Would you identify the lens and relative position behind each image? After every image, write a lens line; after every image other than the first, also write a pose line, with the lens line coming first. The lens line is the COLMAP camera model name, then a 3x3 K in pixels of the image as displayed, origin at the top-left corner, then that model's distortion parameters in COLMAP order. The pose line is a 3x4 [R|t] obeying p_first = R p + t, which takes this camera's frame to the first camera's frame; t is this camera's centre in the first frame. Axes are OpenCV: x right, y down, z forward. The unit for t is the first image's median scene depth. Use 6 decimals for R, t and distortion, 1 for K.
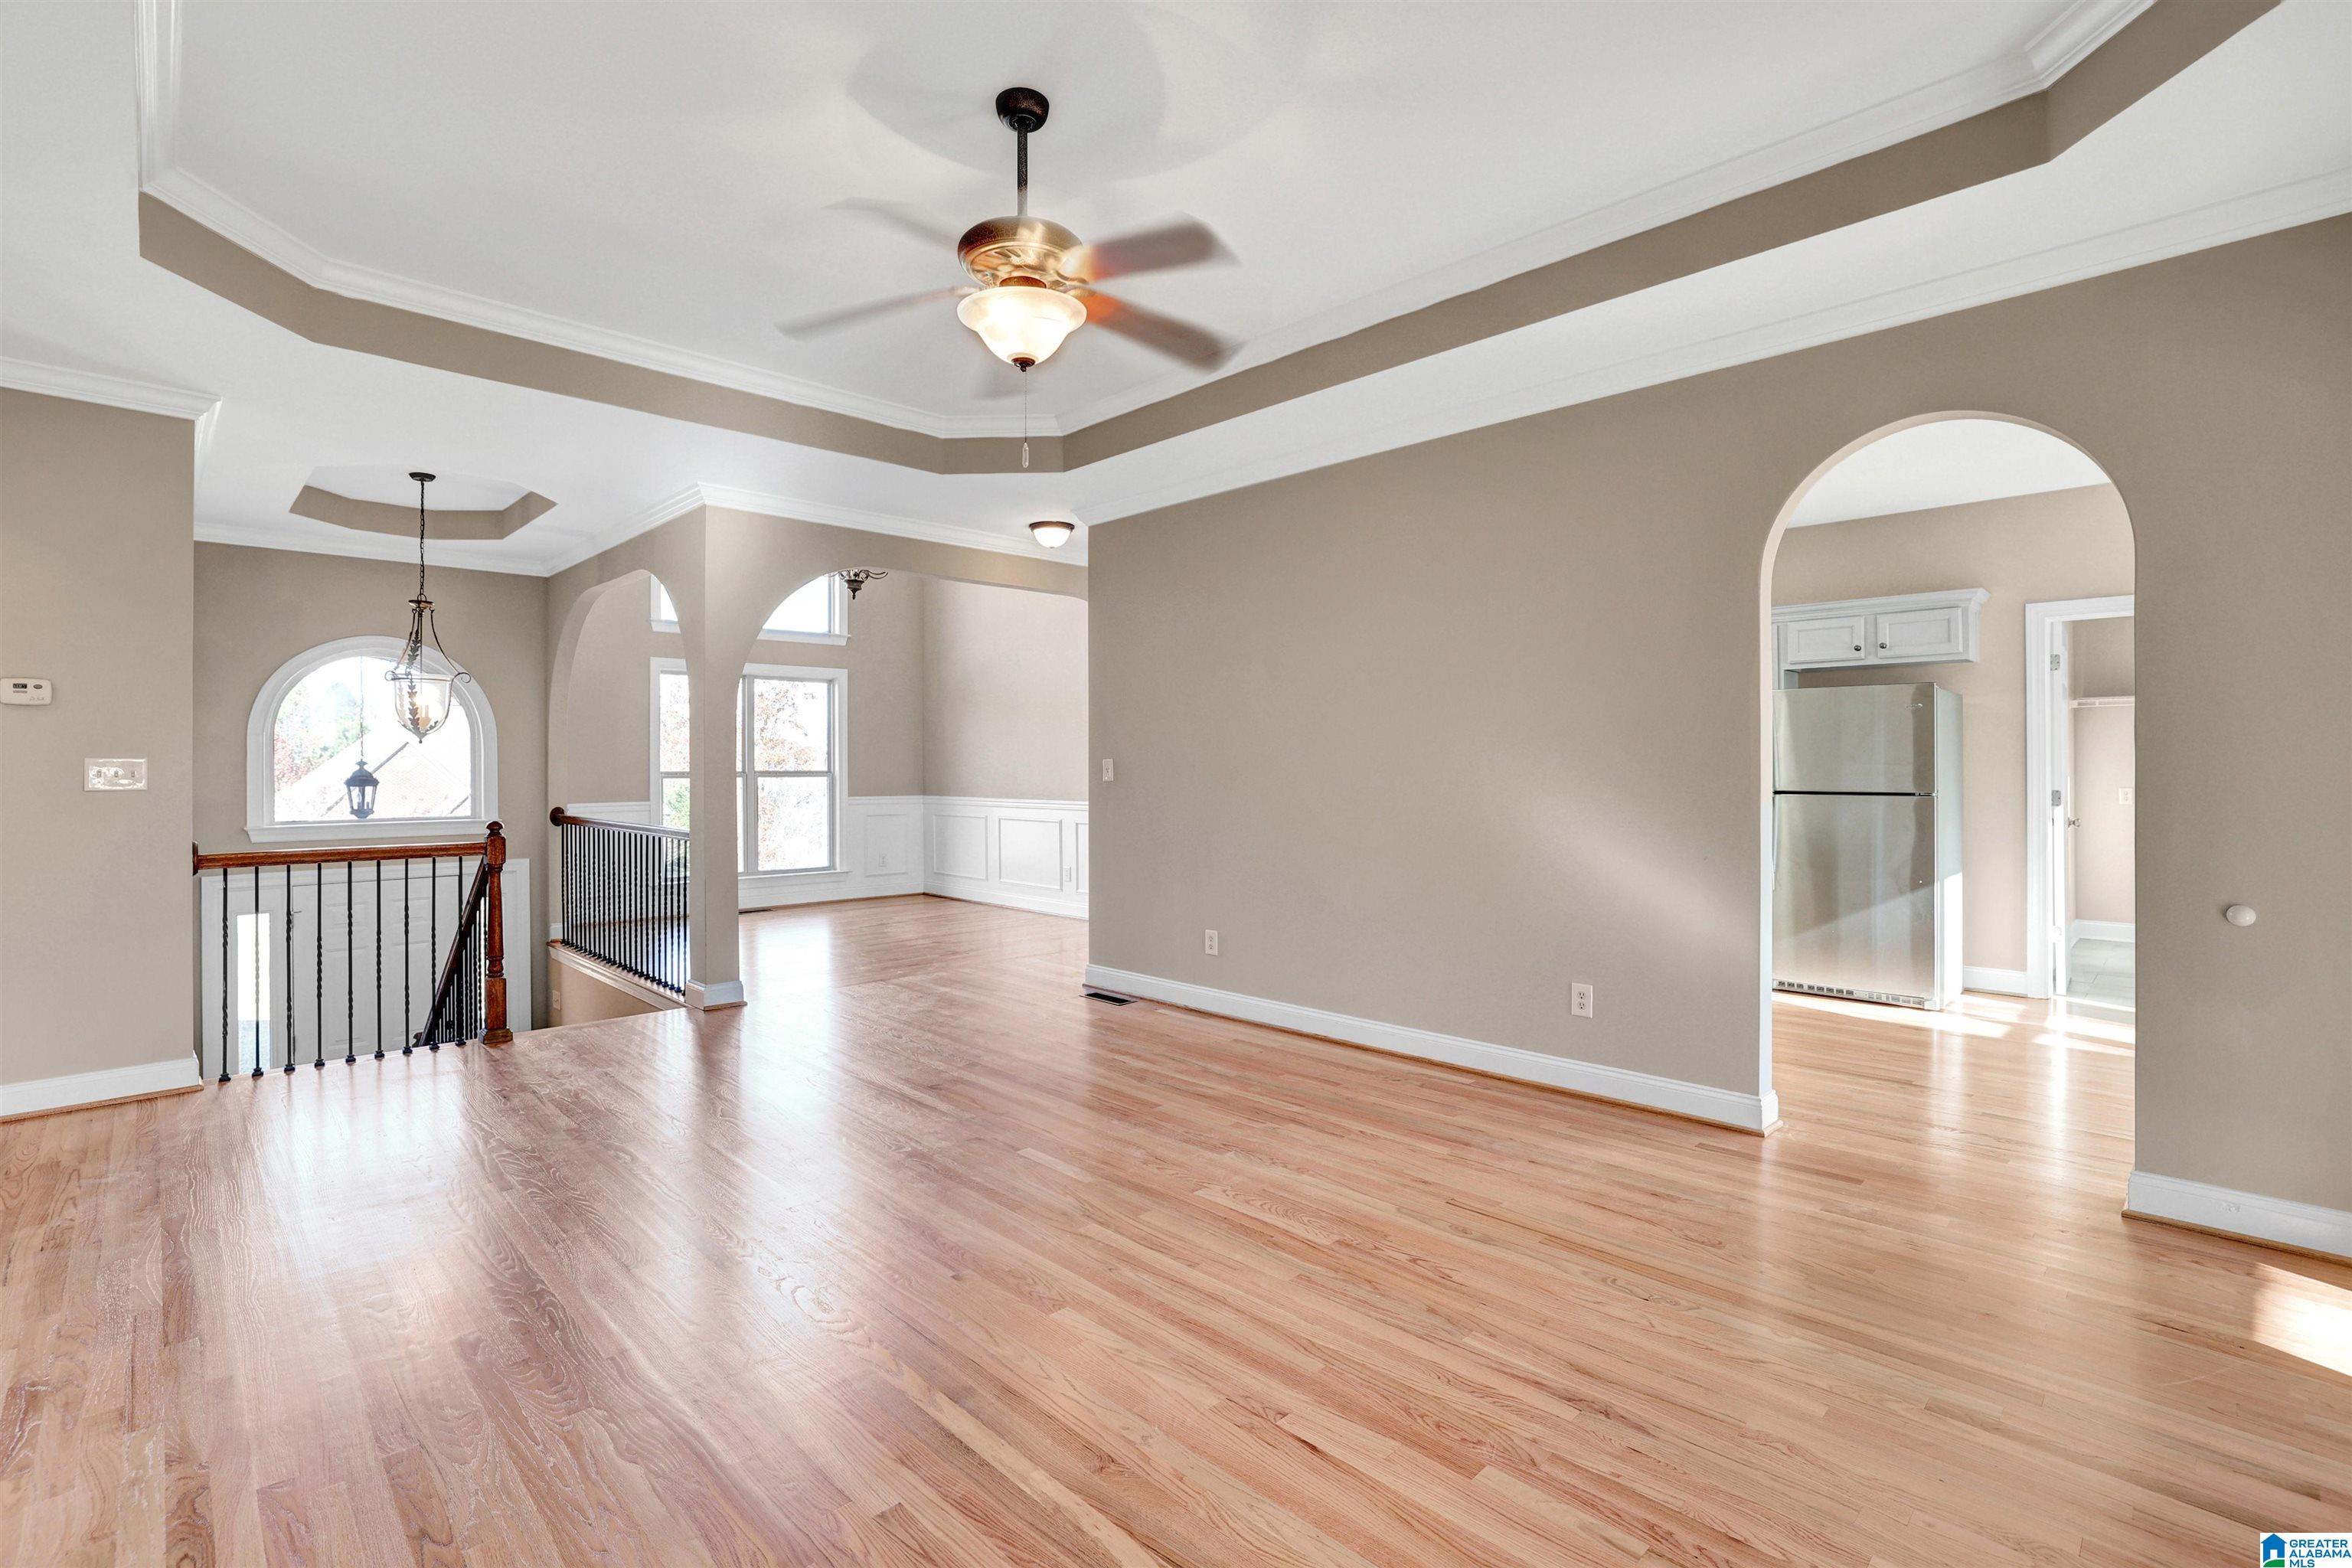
lens RADIAL K [[1059.7, 0, 1151.0], [0, 1059.7, 781.1], [0, 0, 1]] dist [-0.036150, -0.000003]
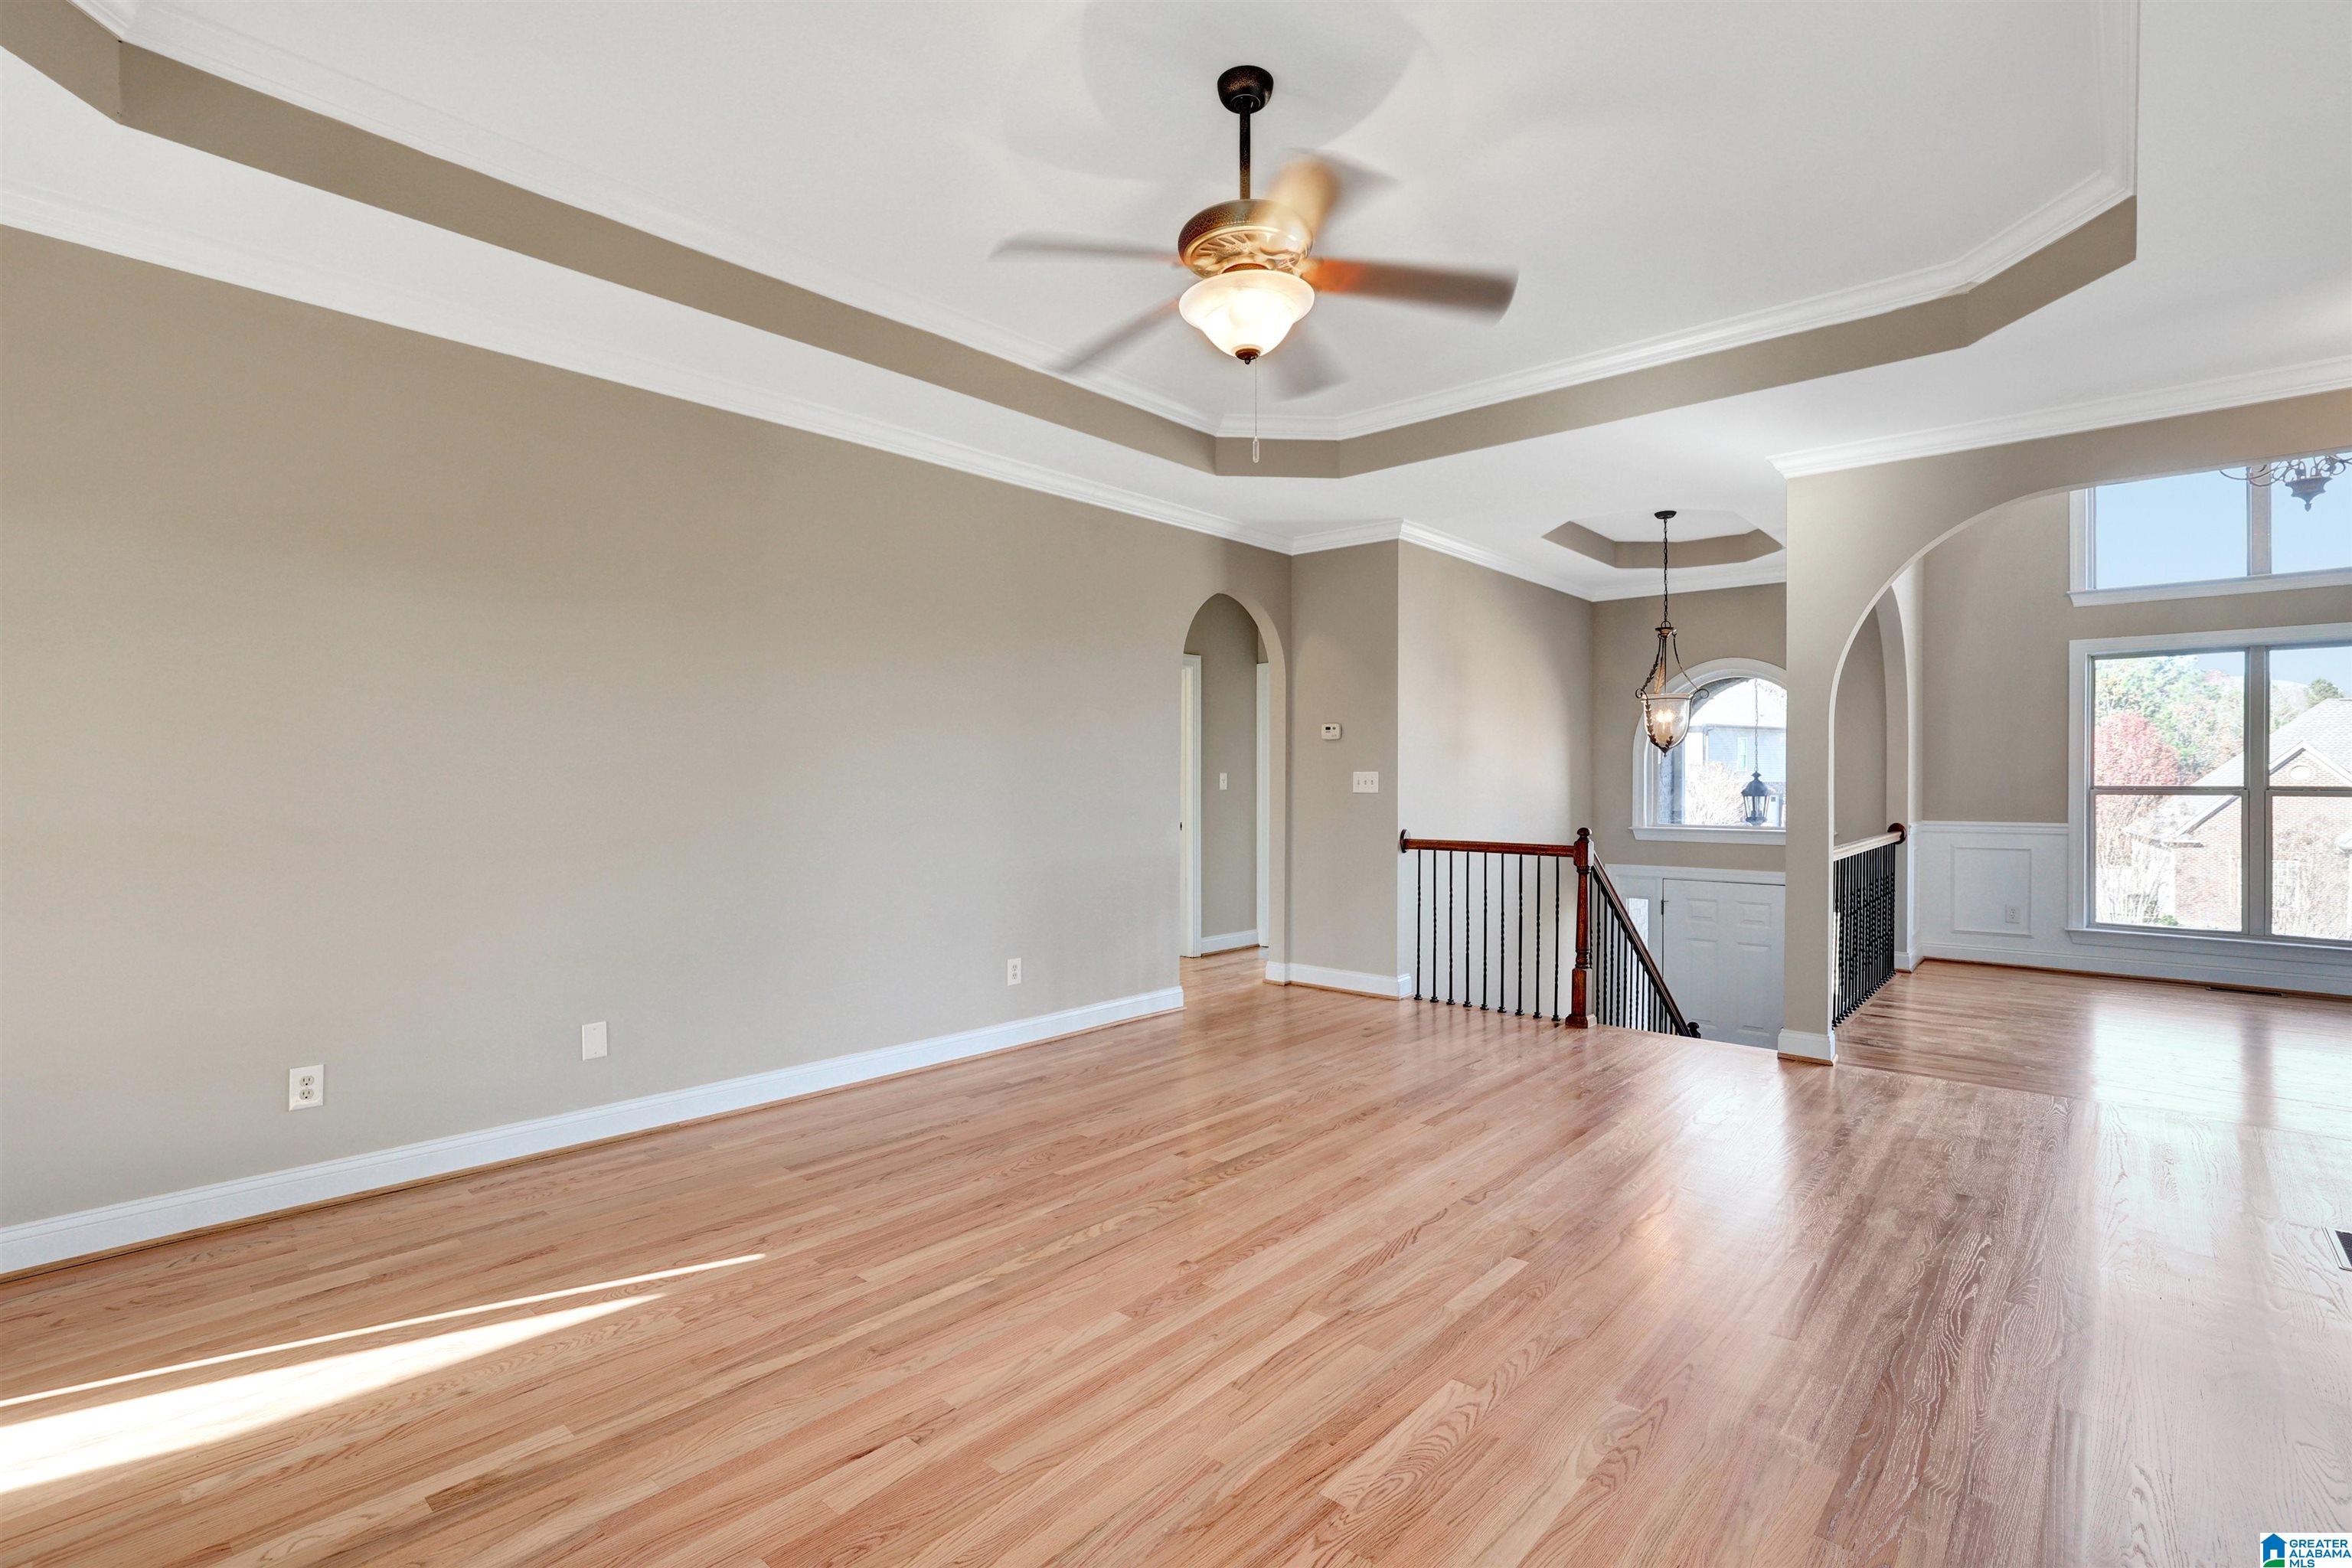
lens RADIAL K [[1078.4, 0, 1176.0], [0, 1078.4, 784.0], [0, 0, 1]] dist [-0.033423, 0.000541]
pose [[0.076726, 0.007952, -0.997020, 0.658502], [-0.016906, 0.999835, 0.006673, -0.010522], [0.996909, 0.016343, 0.076848, 0.672546]]
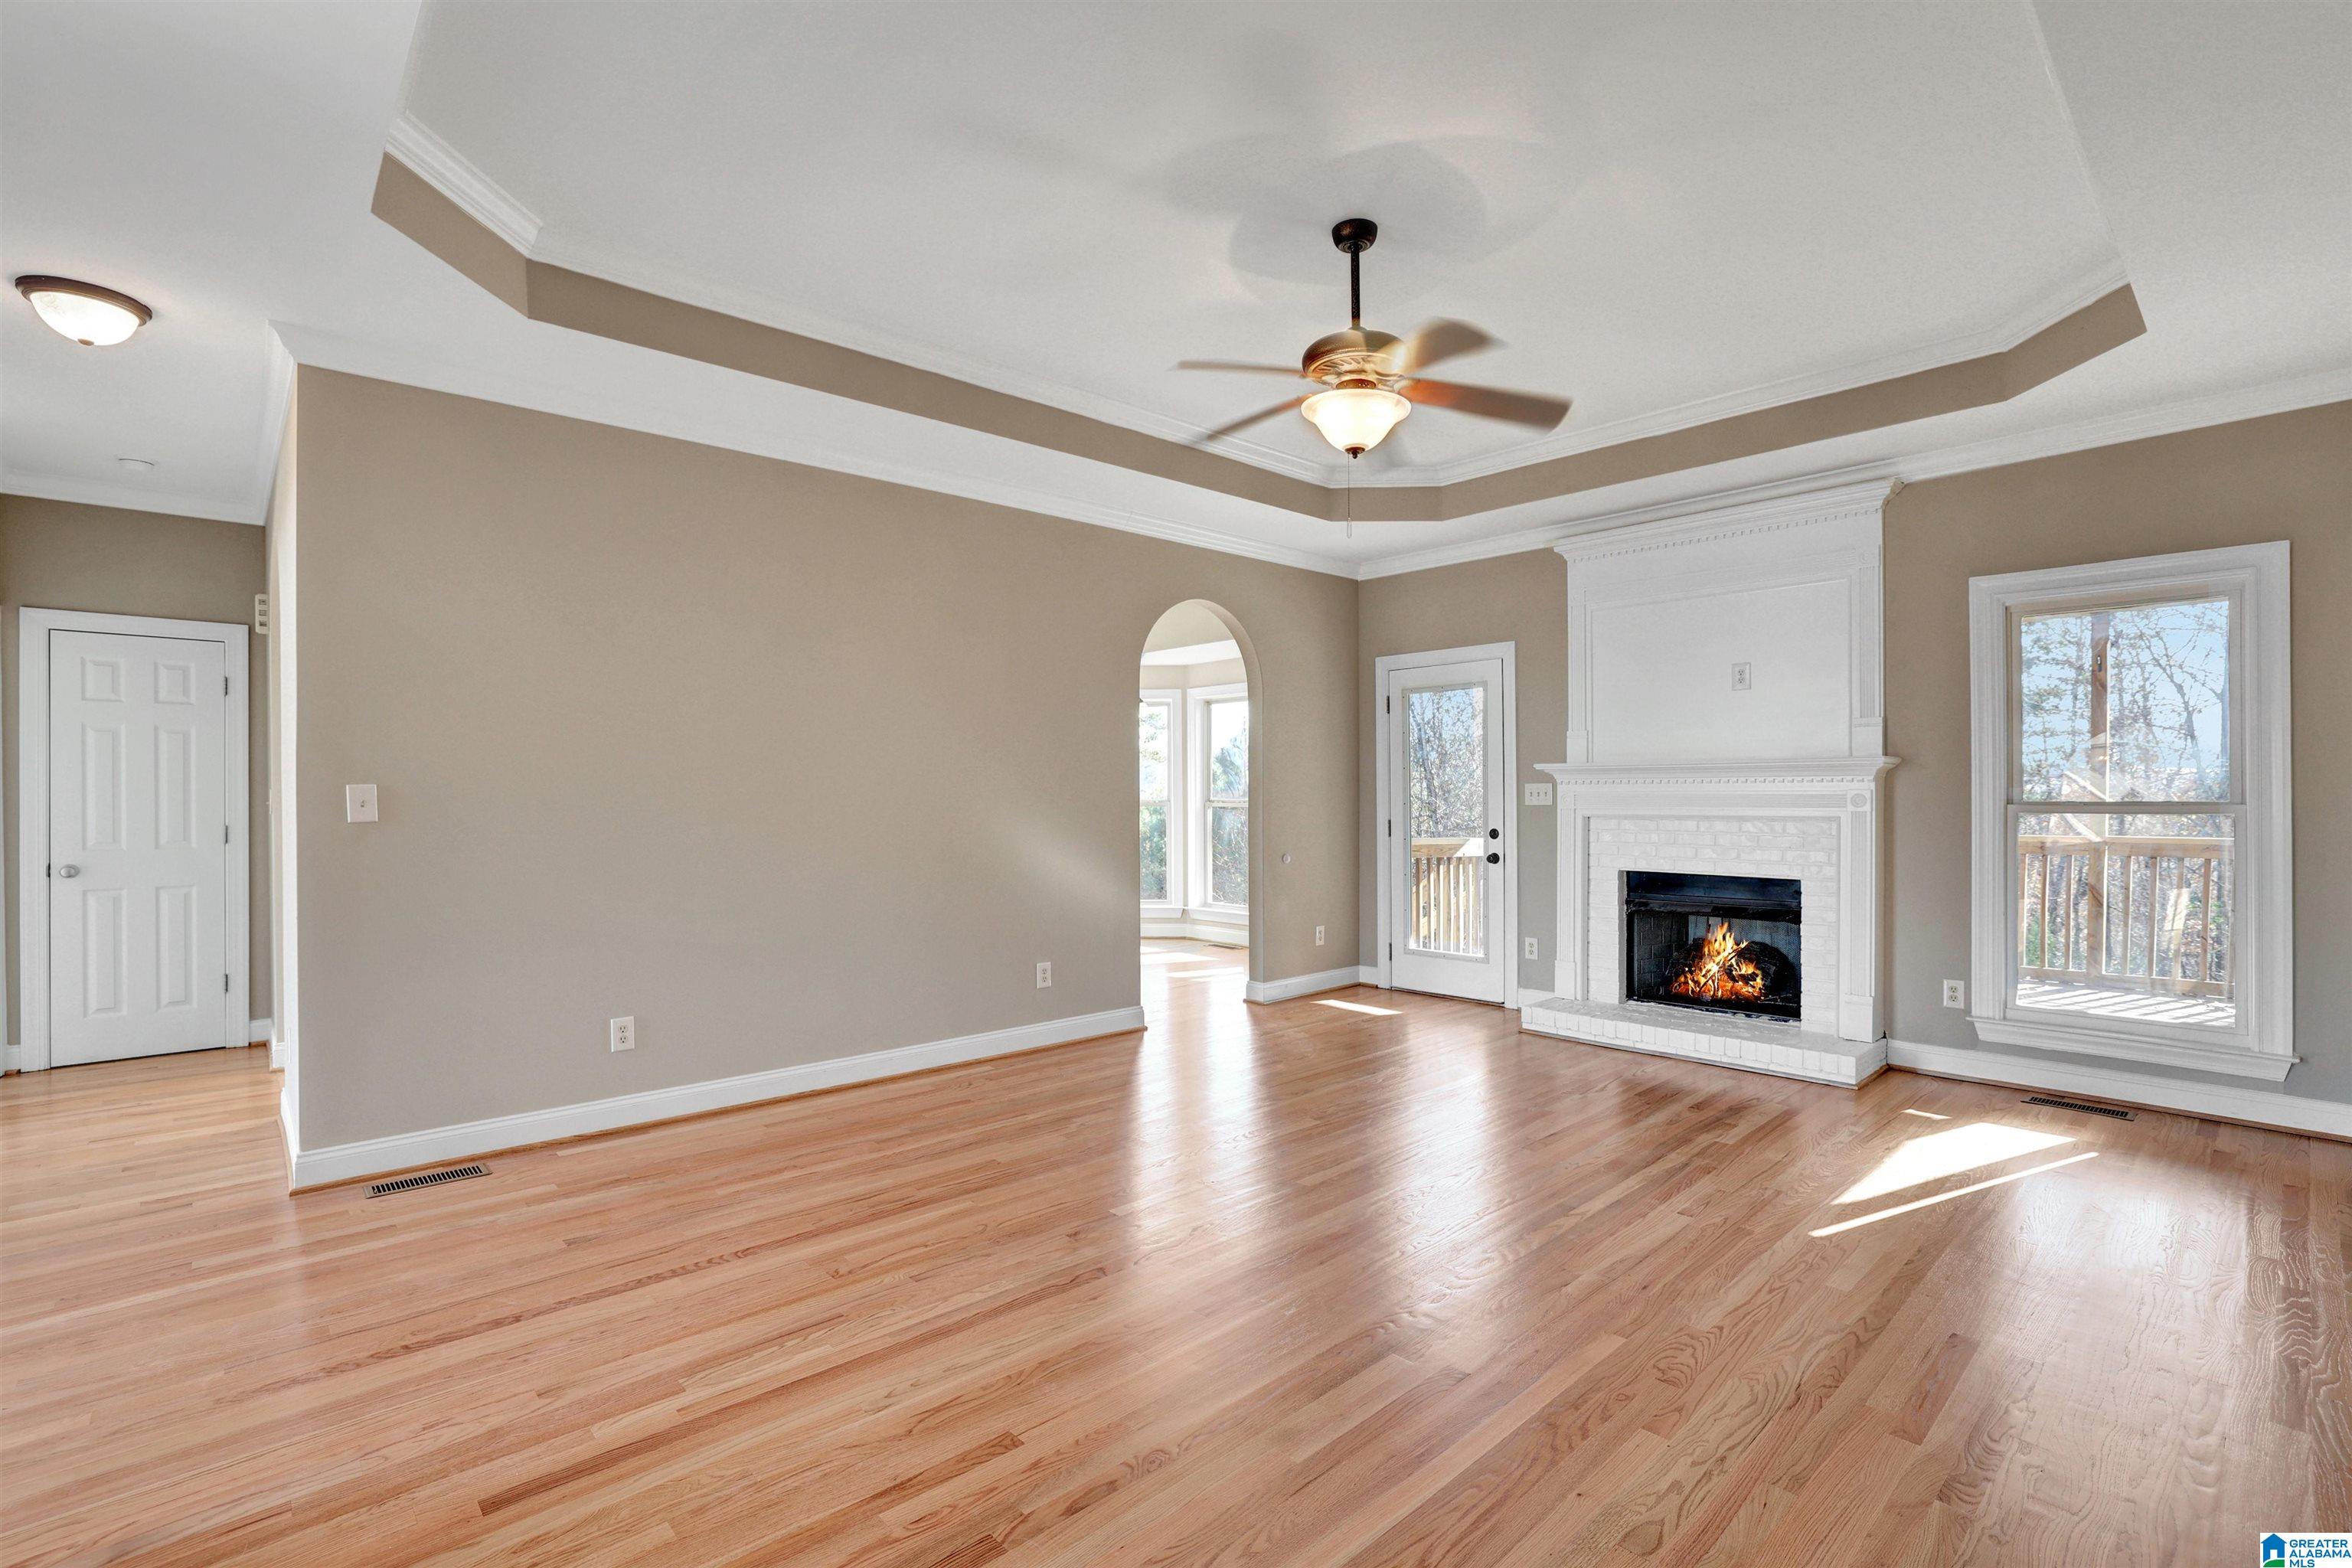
lens RADIAL K [[1078.4, 0, 1176.0], [0, 1078.4, 784.0], [0, 0, 1]] dist [-0.033423, 0.000541]
pose [[0.022857, 0.012570, 0.999660, -1.056259], [0.018663, 0.999741, -0.012997, -0.008641], [-0.999565, 0.018953, 0.022616, 0.918869]]
